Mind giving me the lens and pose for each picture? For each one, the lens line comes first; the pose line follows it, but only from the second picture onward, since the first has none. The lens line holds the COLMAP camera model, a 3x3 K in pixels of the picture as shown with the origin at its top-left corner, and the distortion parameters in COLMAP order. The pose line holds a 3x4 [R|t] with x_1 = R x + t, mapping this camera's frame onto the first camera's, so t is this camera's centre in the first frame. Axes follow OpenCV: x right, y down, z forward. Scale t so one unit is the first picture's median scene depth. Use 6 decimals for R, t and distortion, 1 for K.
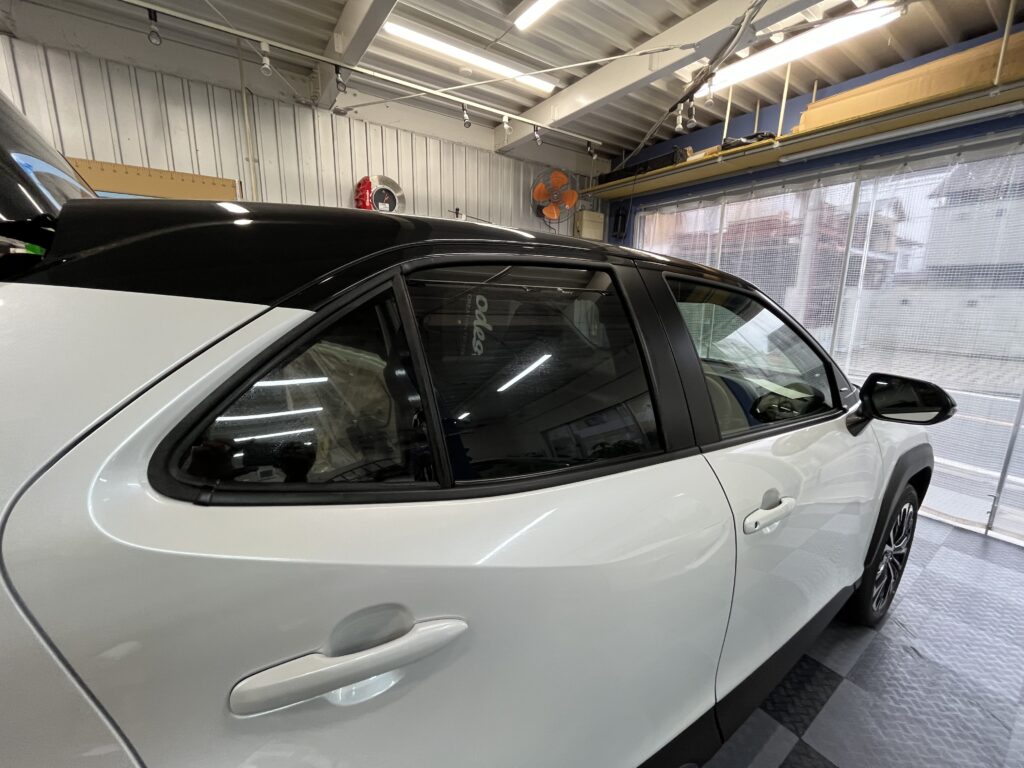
lens RADIAL K [[418.9, 0, 513.7], [0, 418.9, 378.4], [0, 0, 1]] dist [-0.004142, 0.000347]
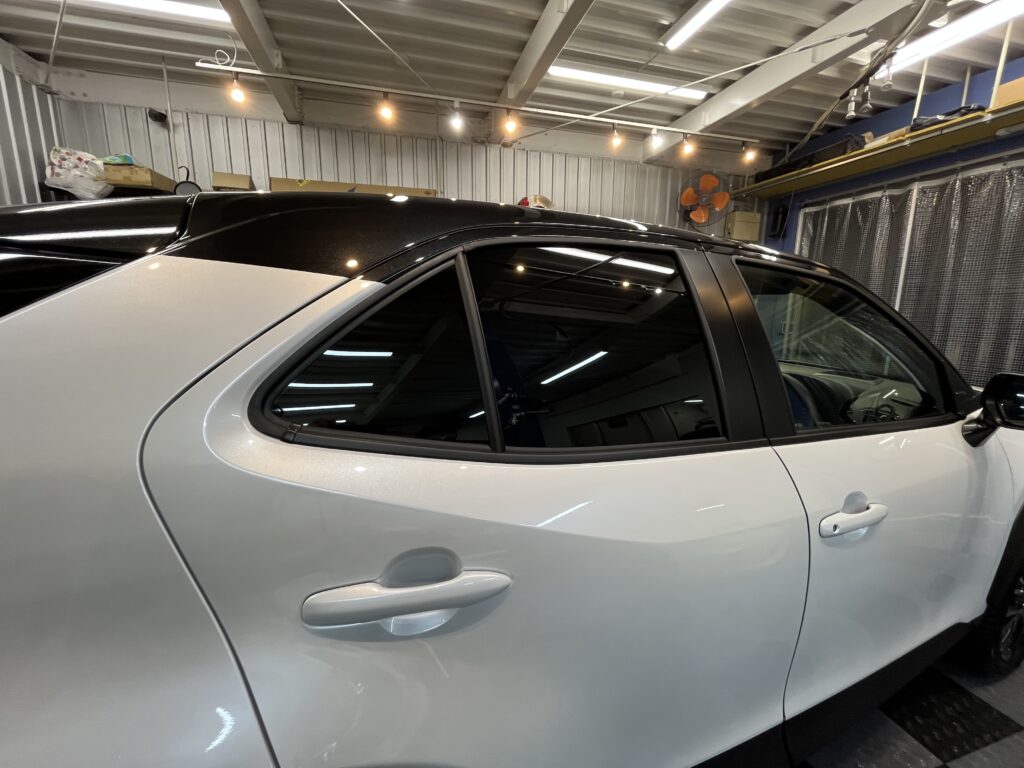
lens RADIAL K [[418.9, 0, 512.2], [0, 418.9, 377.1], [0, 0, 1]] dist [-0.004142, 0.000347]
pose [[0.944696, 0.050003, -0.324114, 0.014496], [-0.057972, 0.998206, -0.014971, 0.034338], [0.322784, 0.032933, 0.945900, -0.091150]]
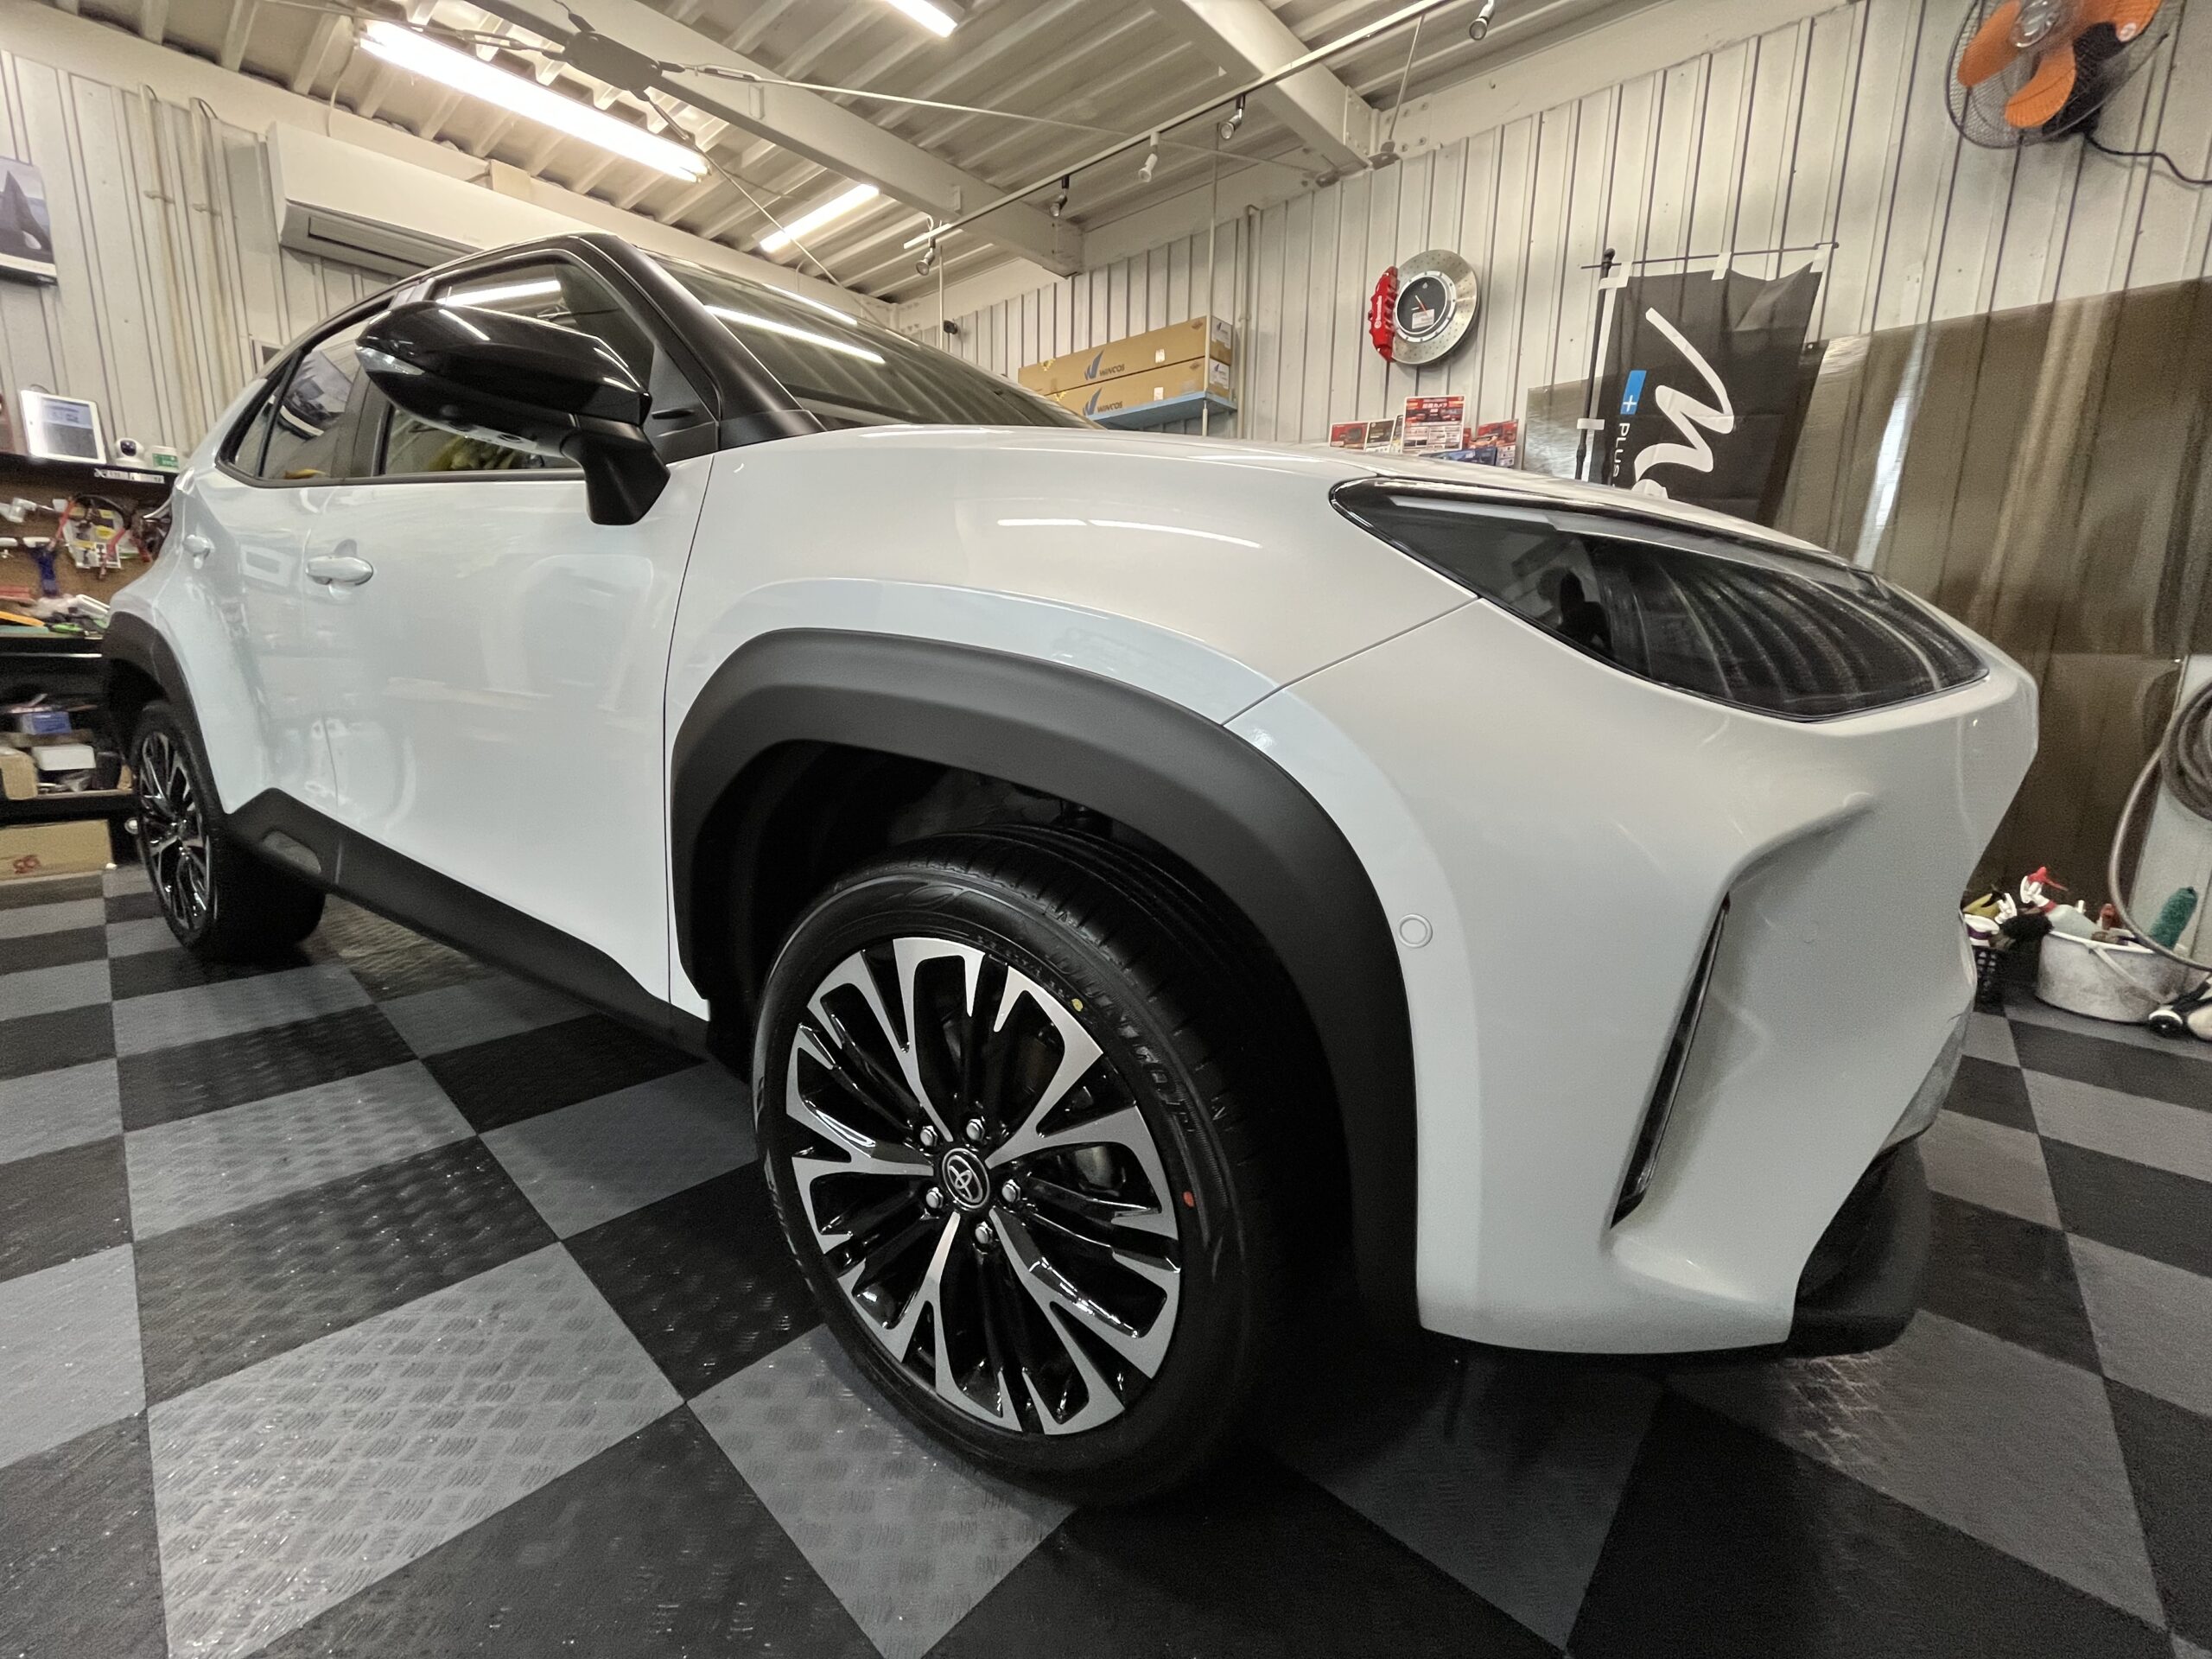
lens RADIAL K [[904.8, 0, 1106.8], [0, 904.8, 821.8], [0, 0, 1]] dist [-0.004142, 0.000347]
pose [[0.225562, 0.164930, -0.960167, 0.717694], [-0.211561, 0.970339, 0.116977, 0.099631], [0.950980, 0.176748, 0.253764, 0.538270]]
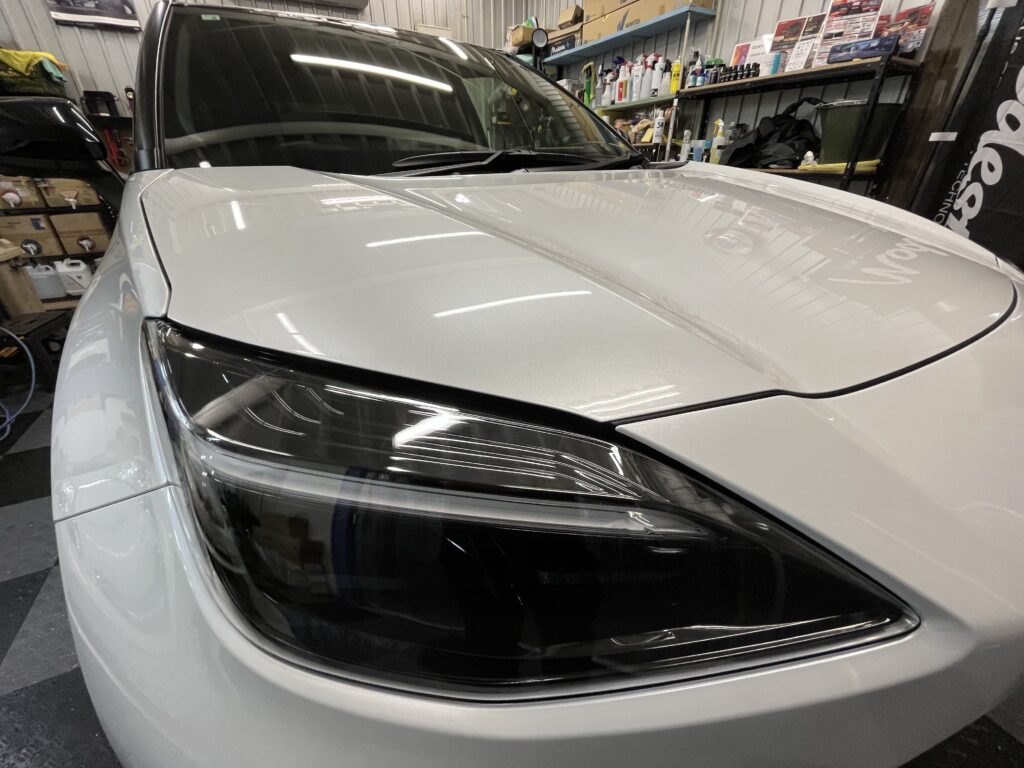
lens RADIAL K [[418.9, 0, 512.9], [0, 418.9, 380.7], [0, 0, 1]] dist [-0.004142, 0.000347]
pose [[-0.140132, 0.444271, -0.884865, 0.590242], [-0.193896, 0.864067, 0.464535, -0.024243], [0.970962, 0.236668, -0.034941, 0.738883]]
